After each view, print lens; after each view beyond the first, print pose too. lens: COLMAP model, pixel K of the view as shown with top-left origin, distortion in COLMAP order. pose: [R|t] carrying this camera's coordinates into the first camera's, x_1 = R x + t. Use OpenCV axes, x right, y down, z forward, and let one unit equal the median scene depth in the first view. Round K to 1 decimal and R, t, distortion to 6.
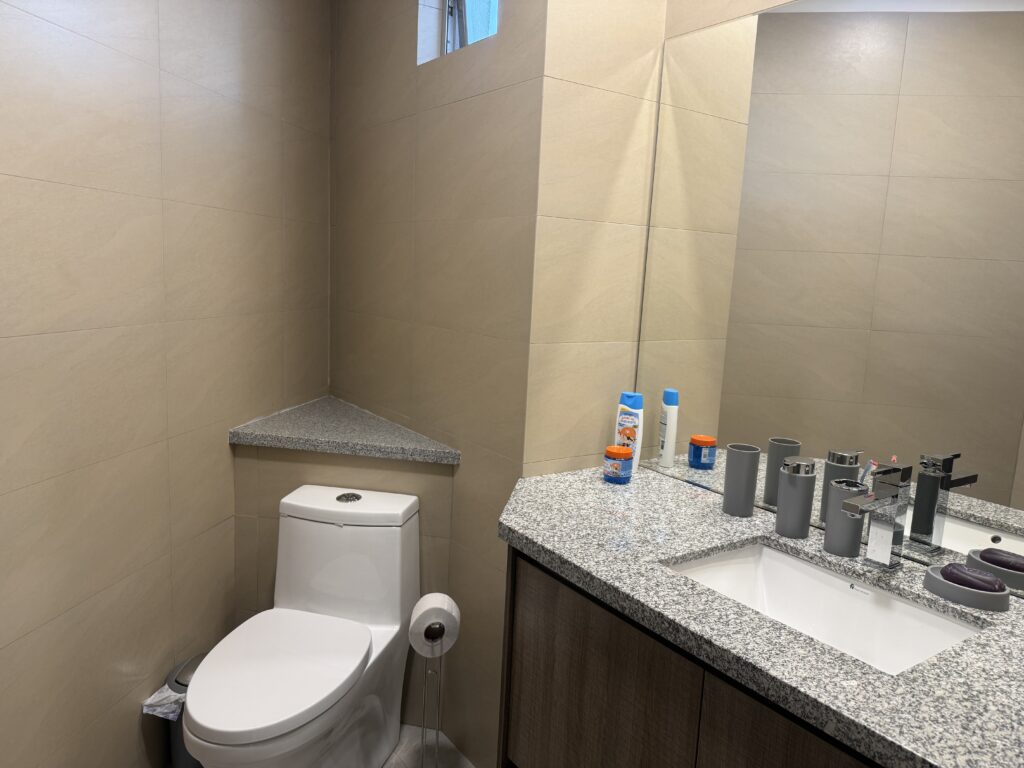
lens RADIAL K [[731.0, 0, 512.0], [0, 731.0, 384.0], [0, 0, 1]] dist [0.086903, -0.095499]
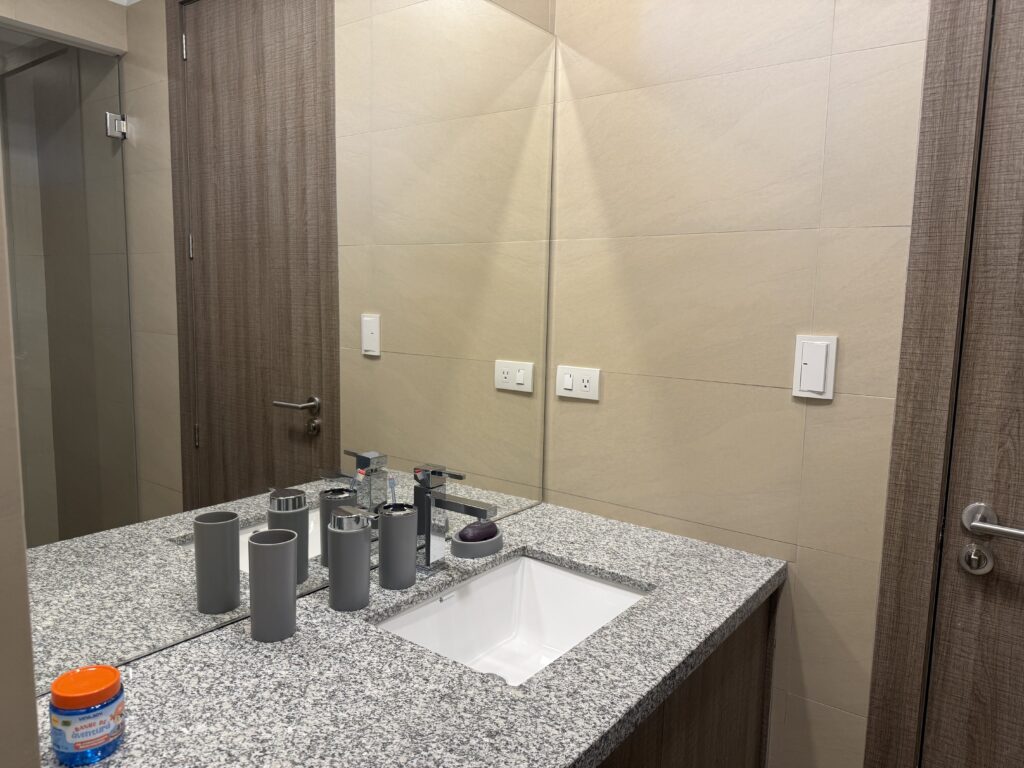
lens RADIAL K [[731.0, 0, 512.0], [0, 731.0, 384.0], [0, 0, 1]] dist [0.086903, -0.095499]
pose [[-0.305237, -0.171040, 0.936790, -0.424903], [0.118487, 0.969271, 0.215578, -0.198132], [-0.944876, 0.176799, -0.275592, 1.147689]]
